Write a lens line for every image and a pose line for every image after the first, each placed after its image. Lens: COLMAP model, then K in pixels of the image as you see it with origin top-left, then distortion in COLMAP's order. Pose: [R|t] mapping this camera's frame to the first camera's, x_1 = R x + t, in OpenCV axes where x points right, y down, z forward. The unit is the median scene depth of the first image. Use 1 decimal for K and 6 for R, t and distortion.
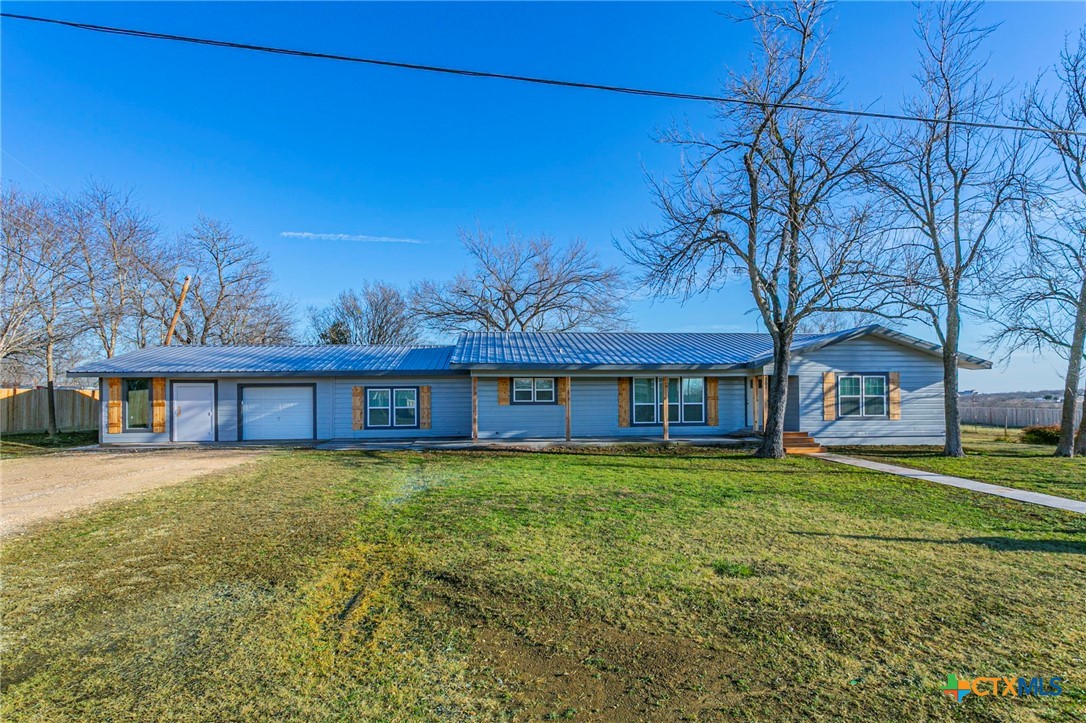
lens RADIAL K [[527.0, 0, 549.8], [0, 527.0, 352.5], [0, 0, 1]] dist [0.020386, 0.000012]
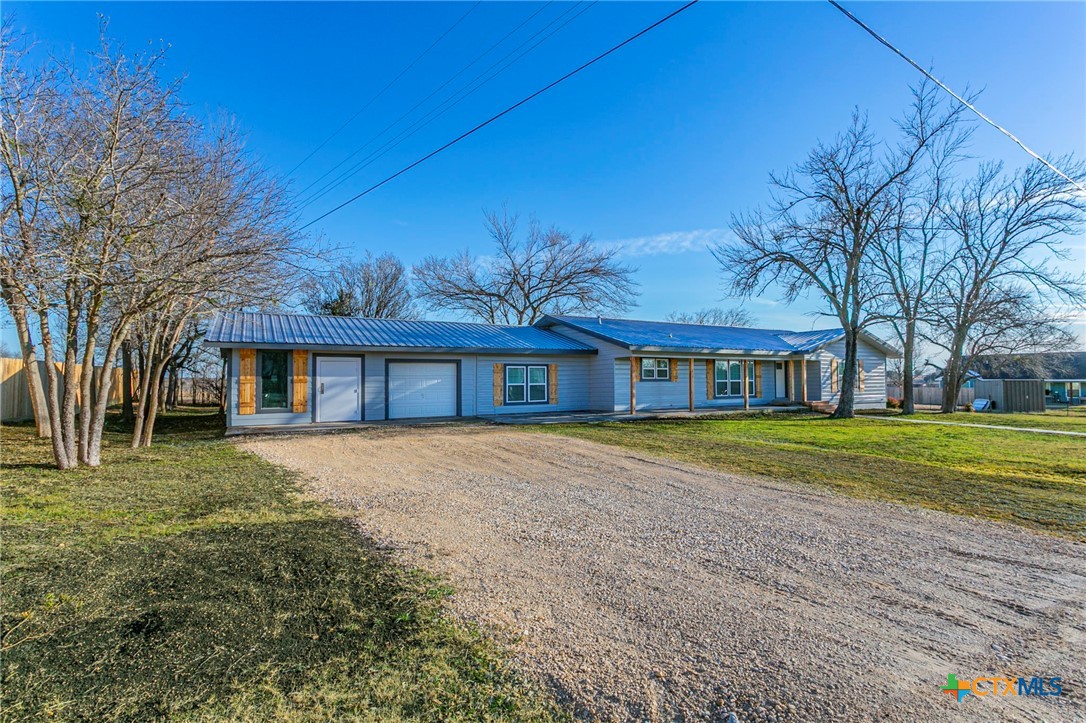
lens RADIAL K [[527.0, 0, 549.8], [0, 527.0, 352.5], [0, 0, 1]] dist [0.020386, 0.000012]
pose [[0.905270, 0.023470, 0.424188, -0.732138], [-0.037670, 0.998974, 0.025121, 0.014121], [-0.423163, -0.038720, 0.905226, 0.041626]]
